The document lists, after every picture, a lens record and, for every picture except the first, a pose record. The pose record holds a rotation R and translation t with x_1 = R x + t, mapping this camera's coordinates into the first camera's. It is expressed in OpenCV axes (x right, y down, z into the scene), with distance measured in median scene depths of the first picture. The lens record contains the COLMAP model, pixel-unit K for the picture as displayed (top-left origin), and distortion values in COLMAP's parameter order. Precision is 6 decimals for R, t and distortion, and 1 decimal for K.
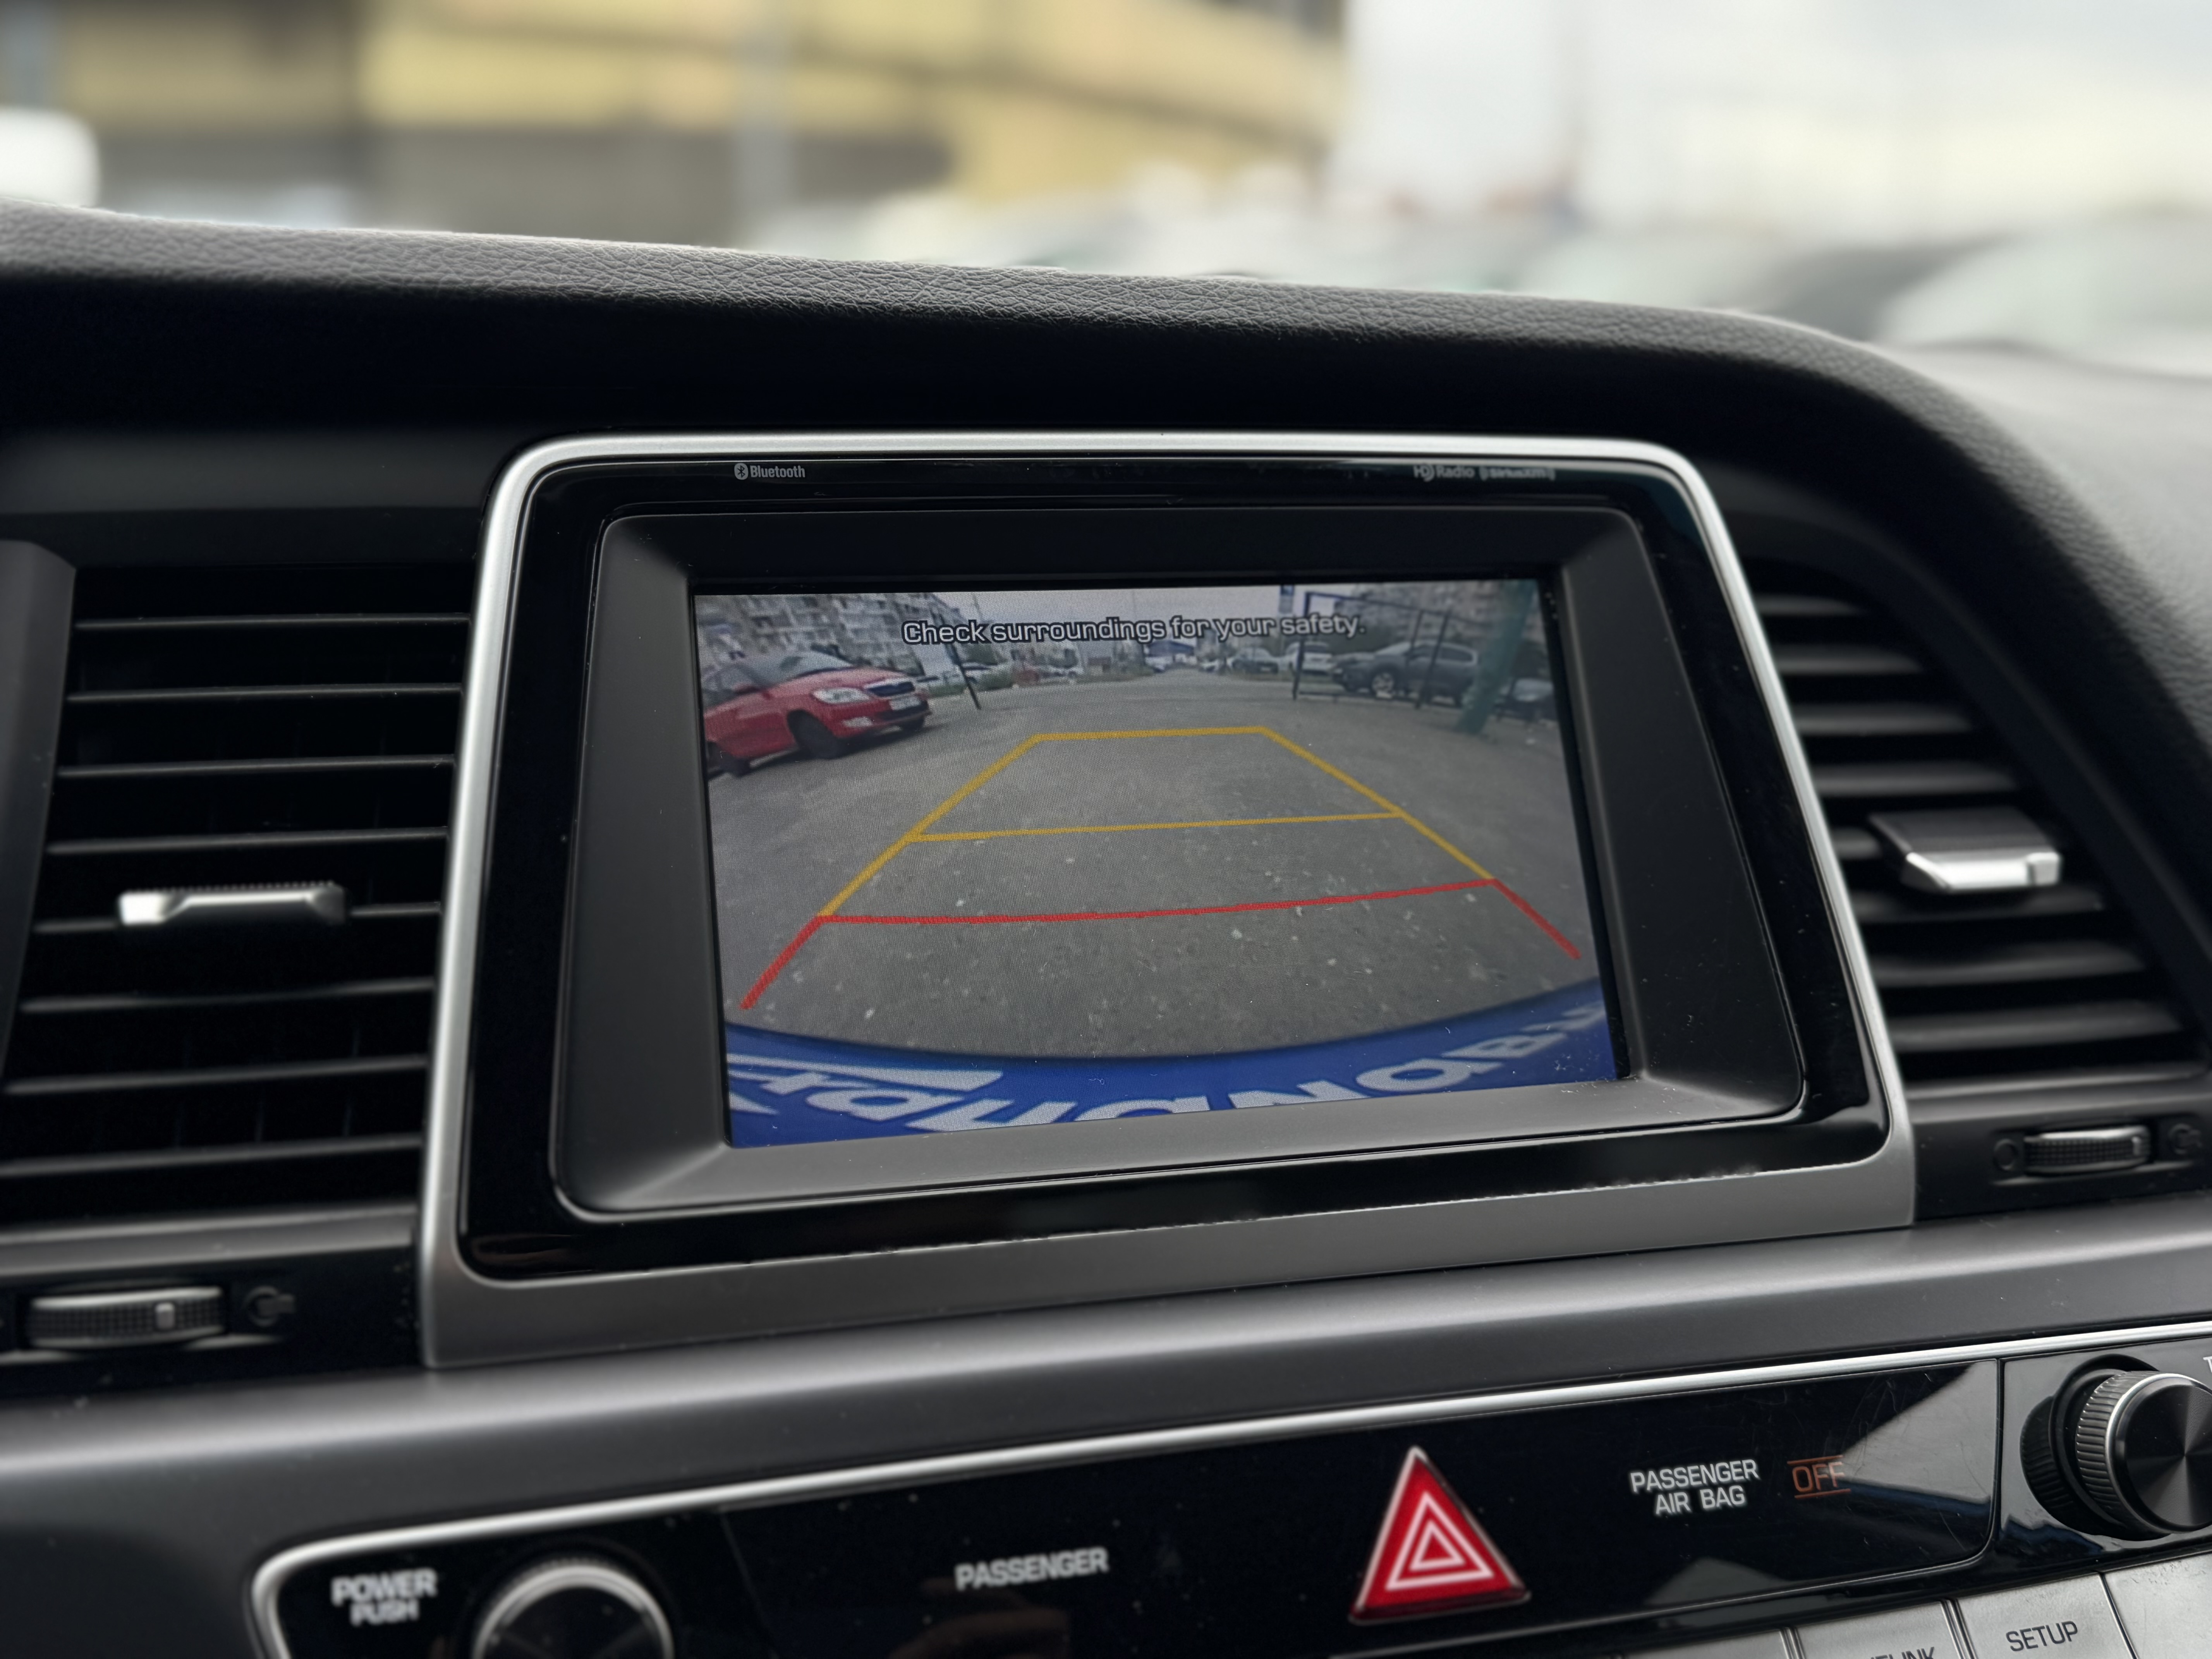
lens RADIAL K [[2173.9, 0, 1122.9], [0, 2173.9, 833.8], [0, 0, 1]] dist [0.020892, 0.000000]
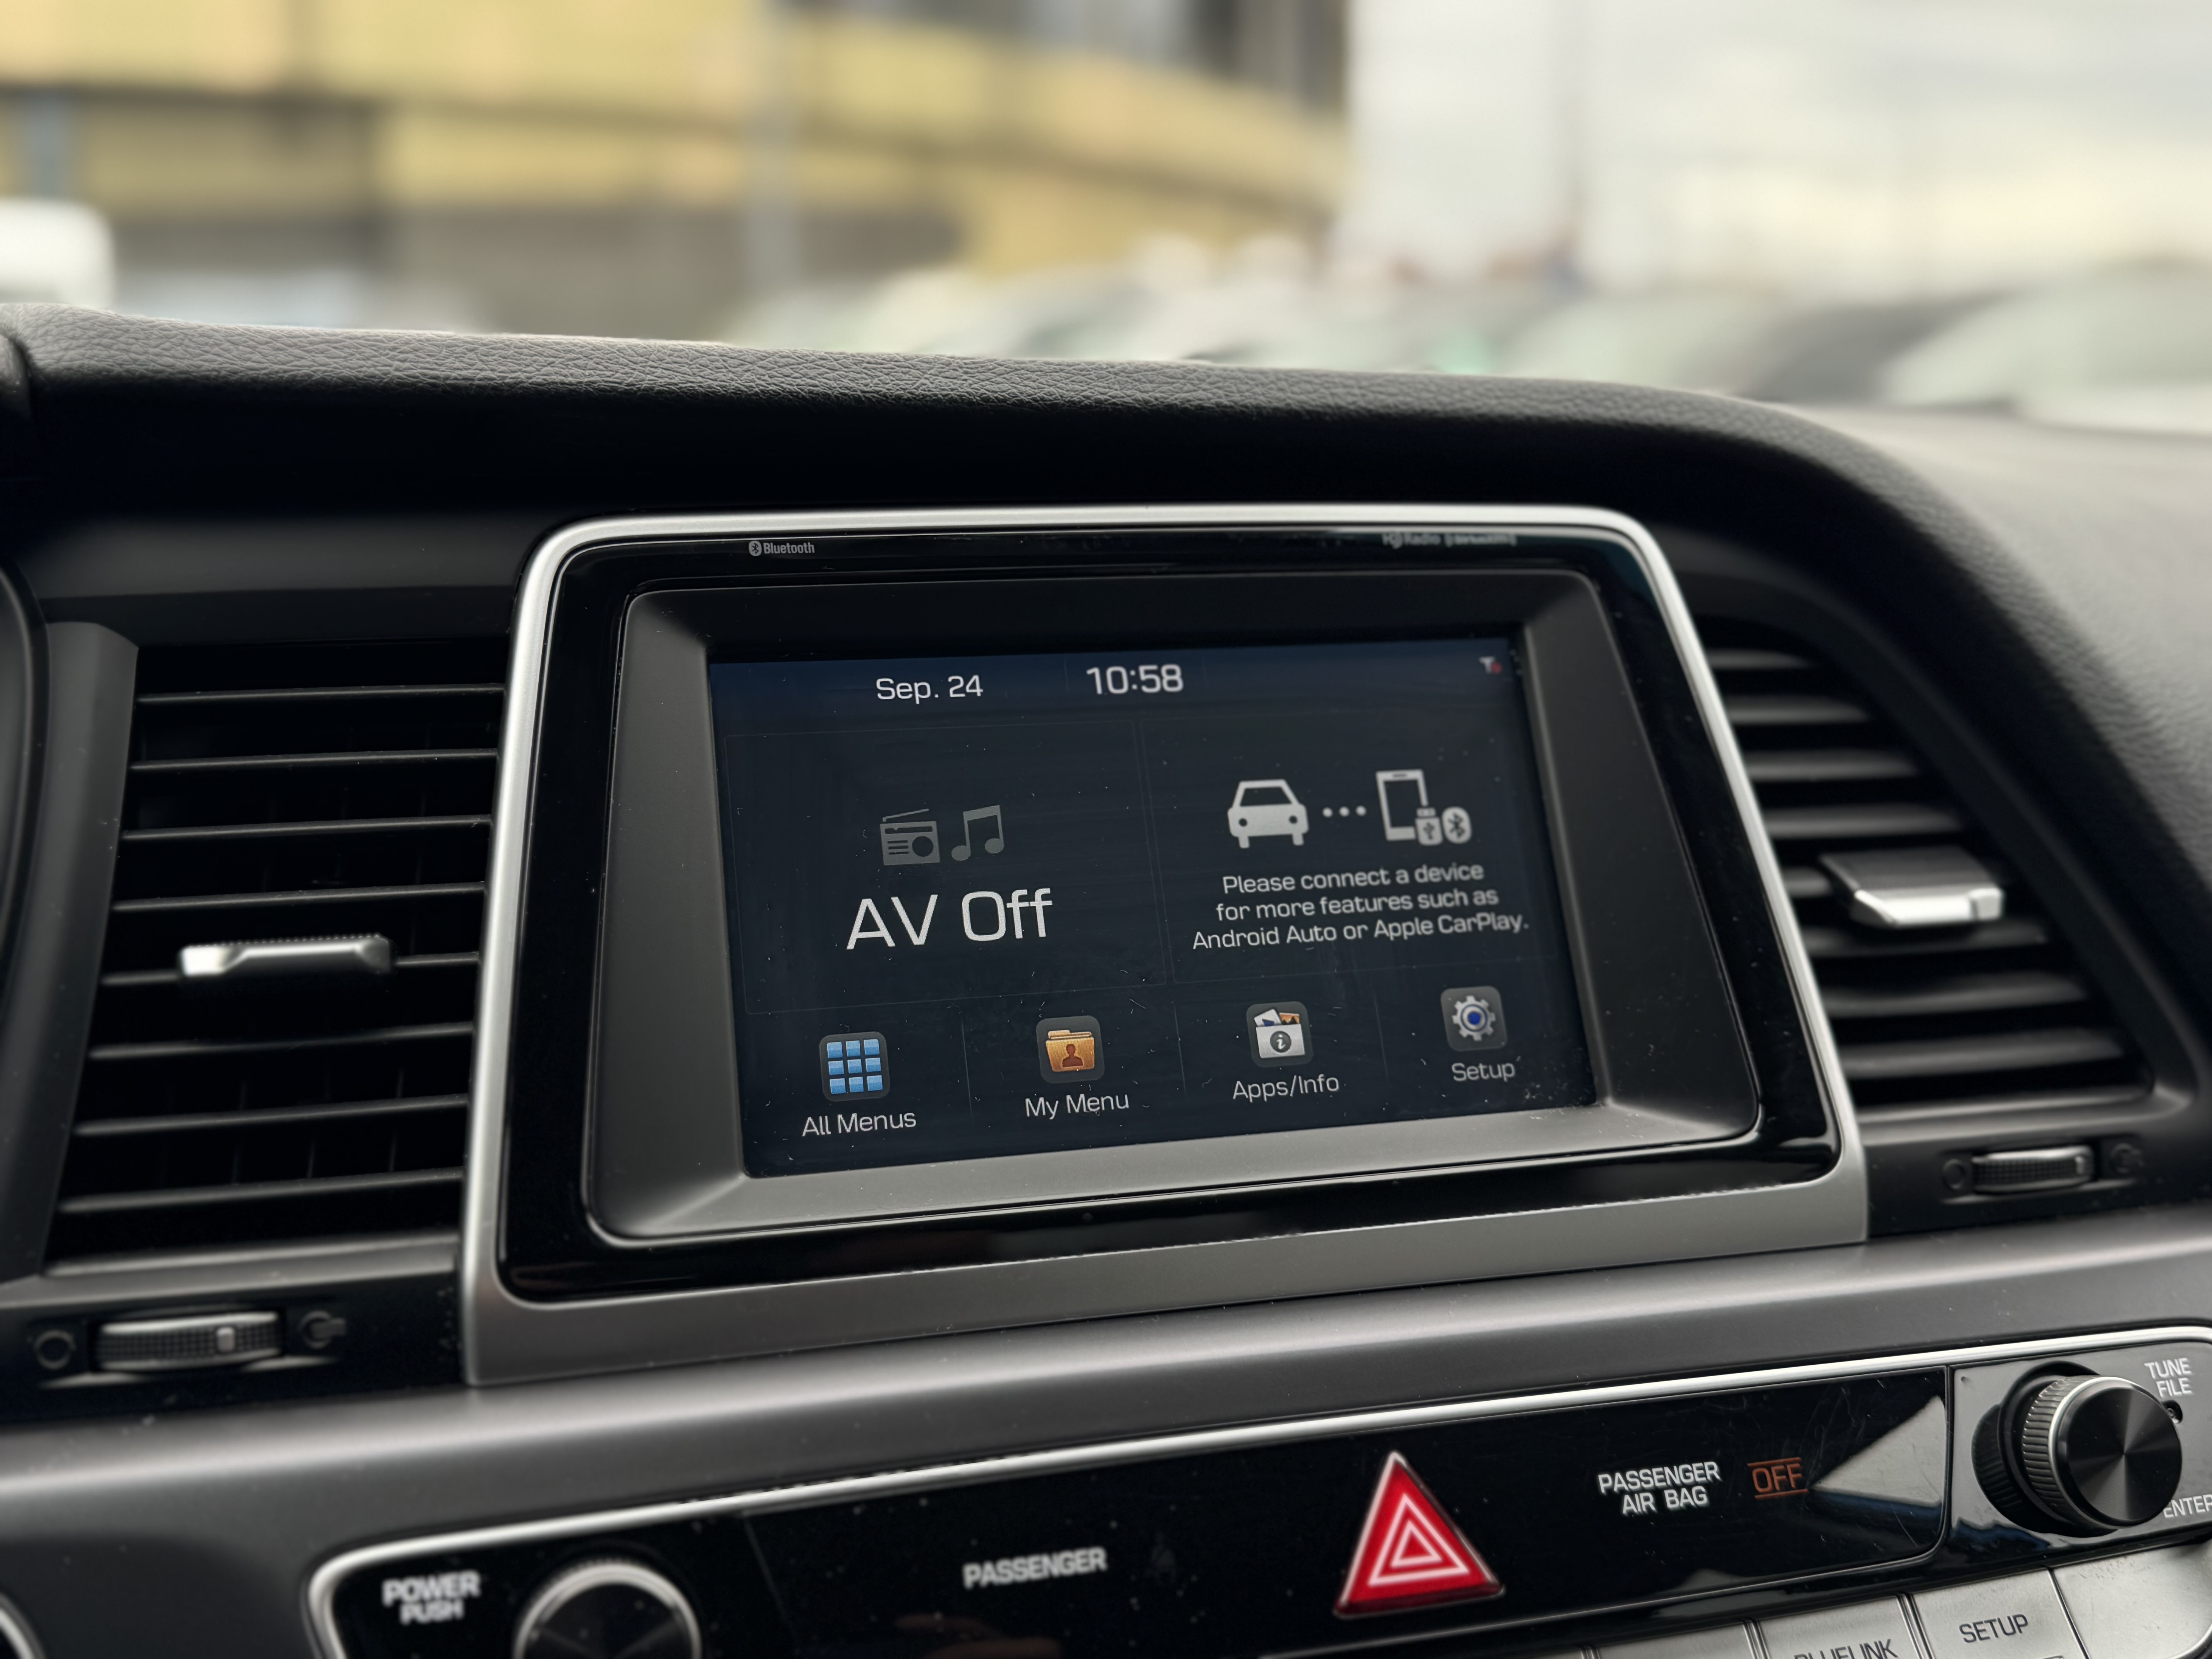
lens RADIAL K [[2173.9, 0, 1124.3], [0, 2173.9, 826.1], [0, 0, 1]] dist [0.020892, 0.000000]
pose [[0.999894, -0.013461, -0.005595, 0.011256], [0.013271, 0.999377, -0.032700, 0.008307], [0.006031, 0.032623, 0.999450, -0.069681]]
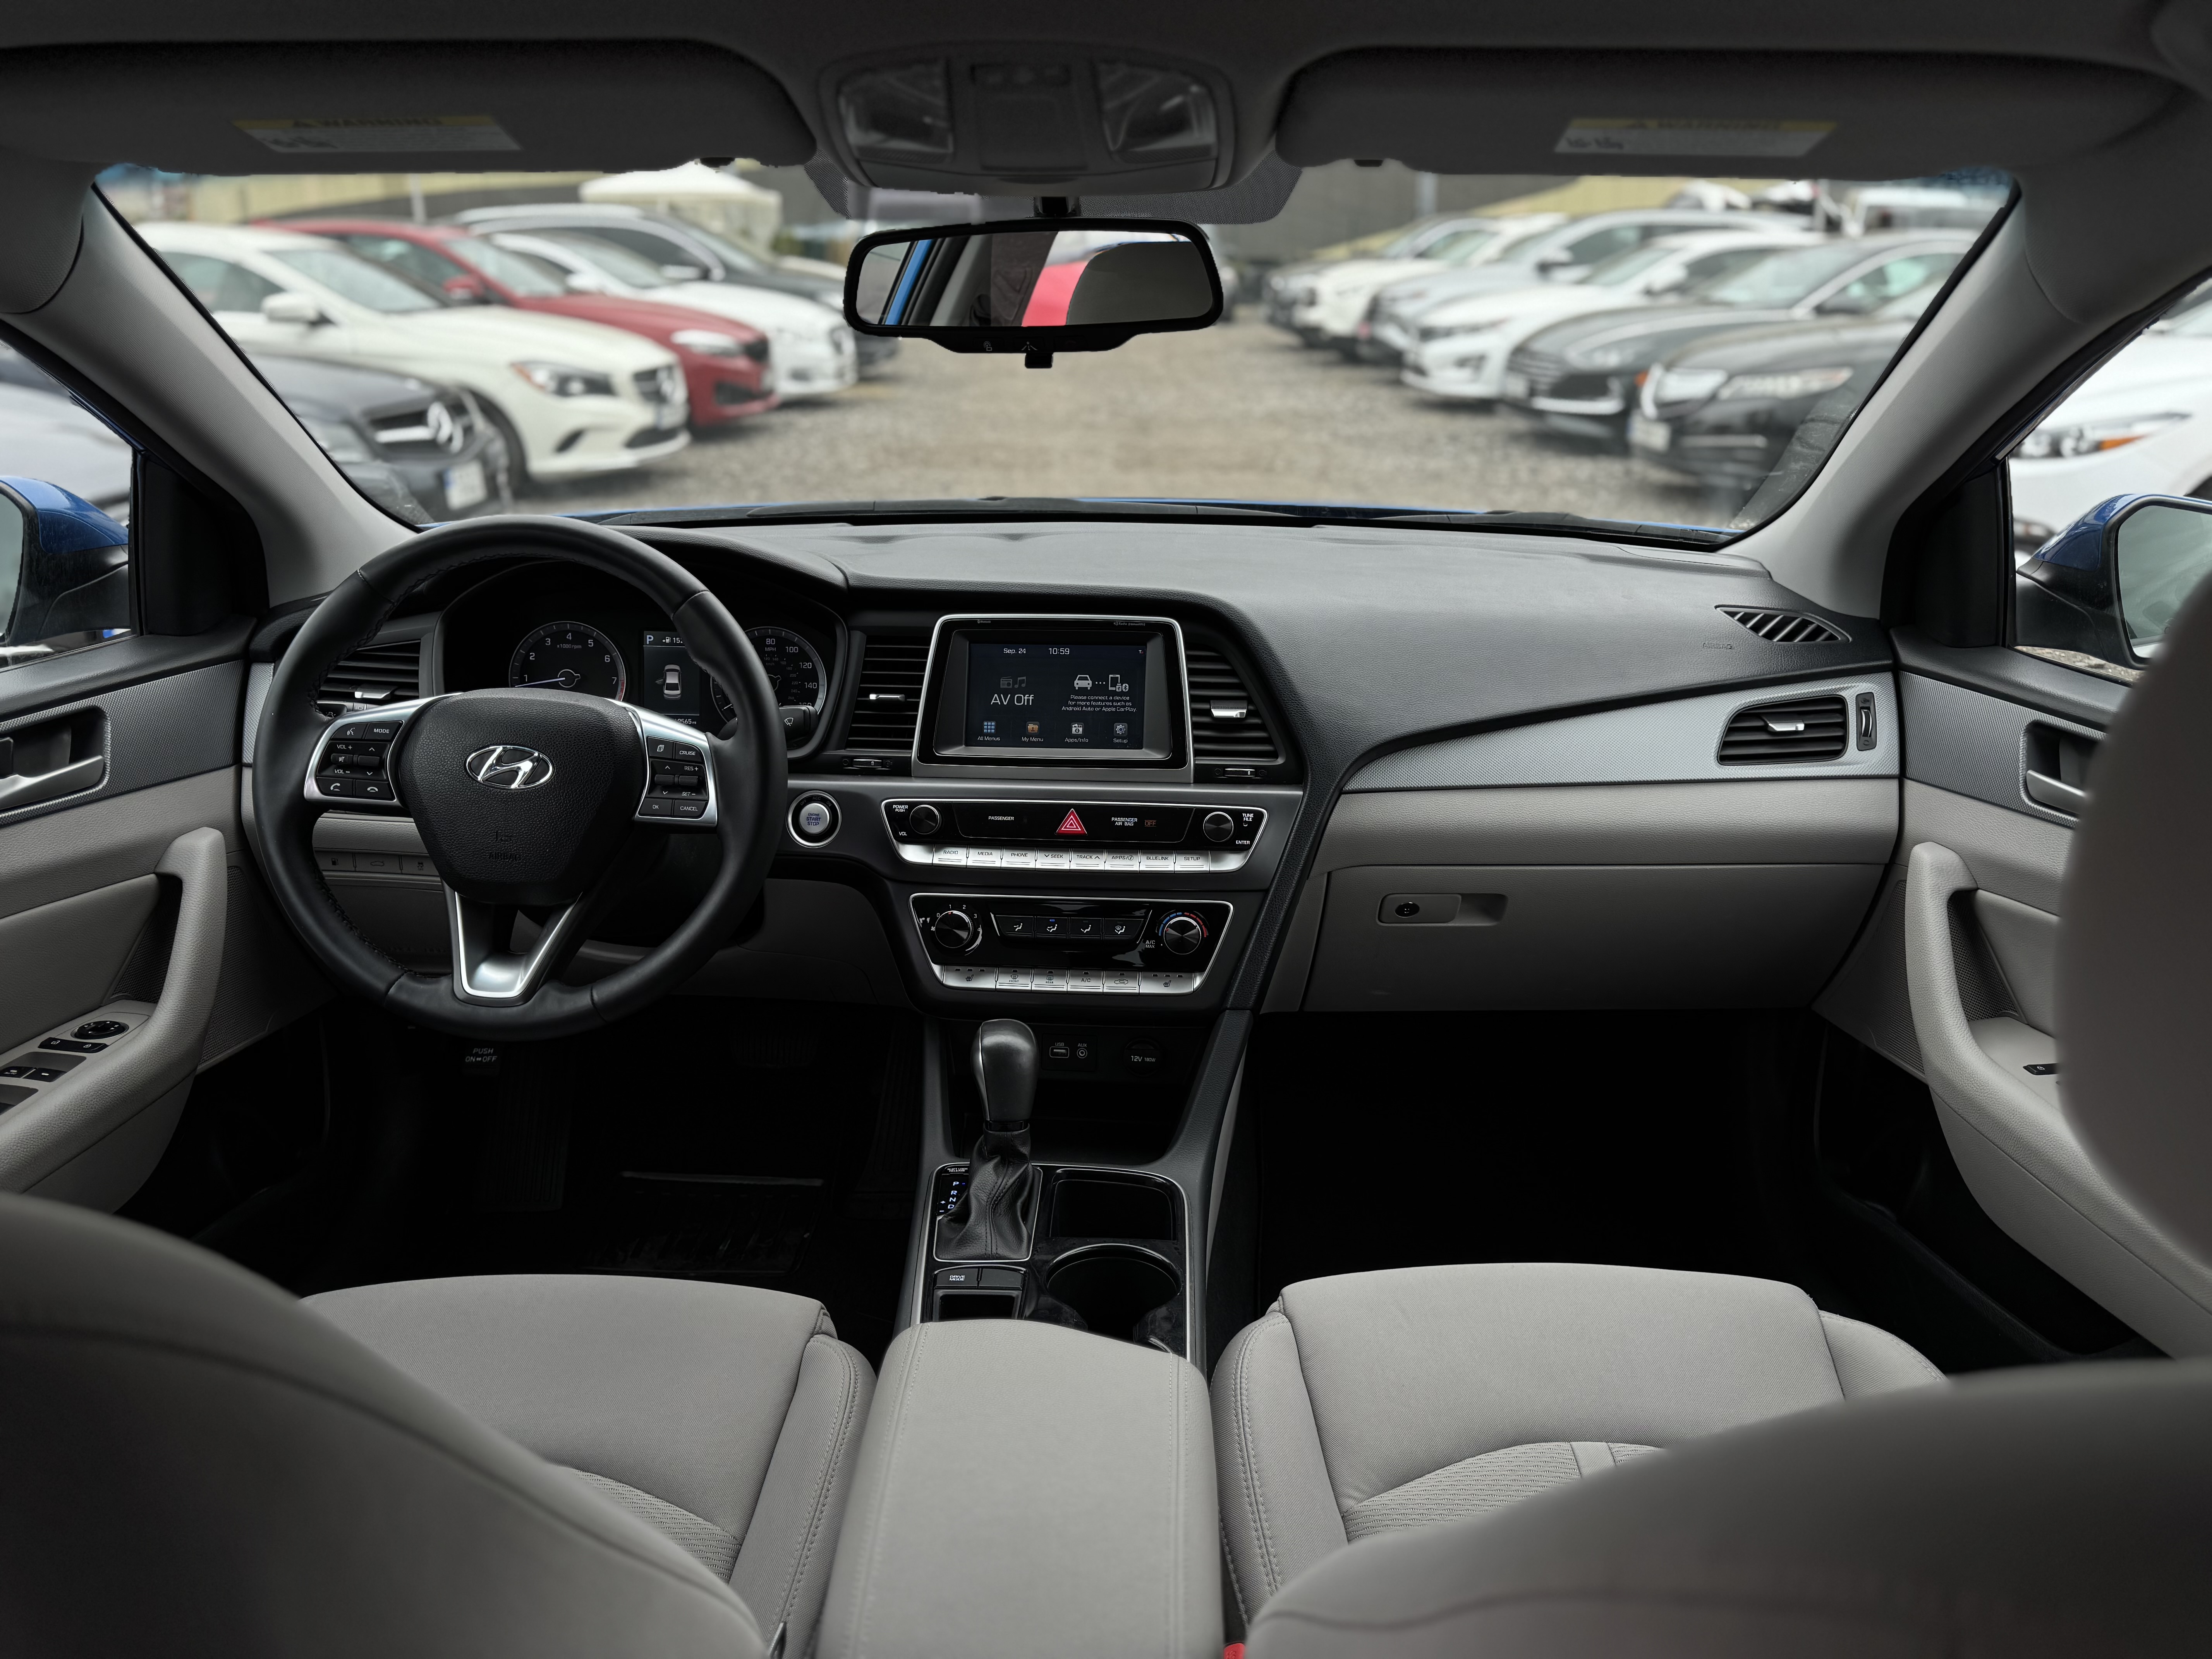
lens RADIAL K [[1557.5, 0, 1115.4], [0, 1557.5, 822.0], [0, 0, 1]] dist [0.048205, -0.013784]
pose [[0.944314, 0.091911, -0.315949, 1.402748], [-0.056893, 0.991342, 0.118341, -0.152088], [0.324091, -0.093776, 0.941367, -2.549066]]
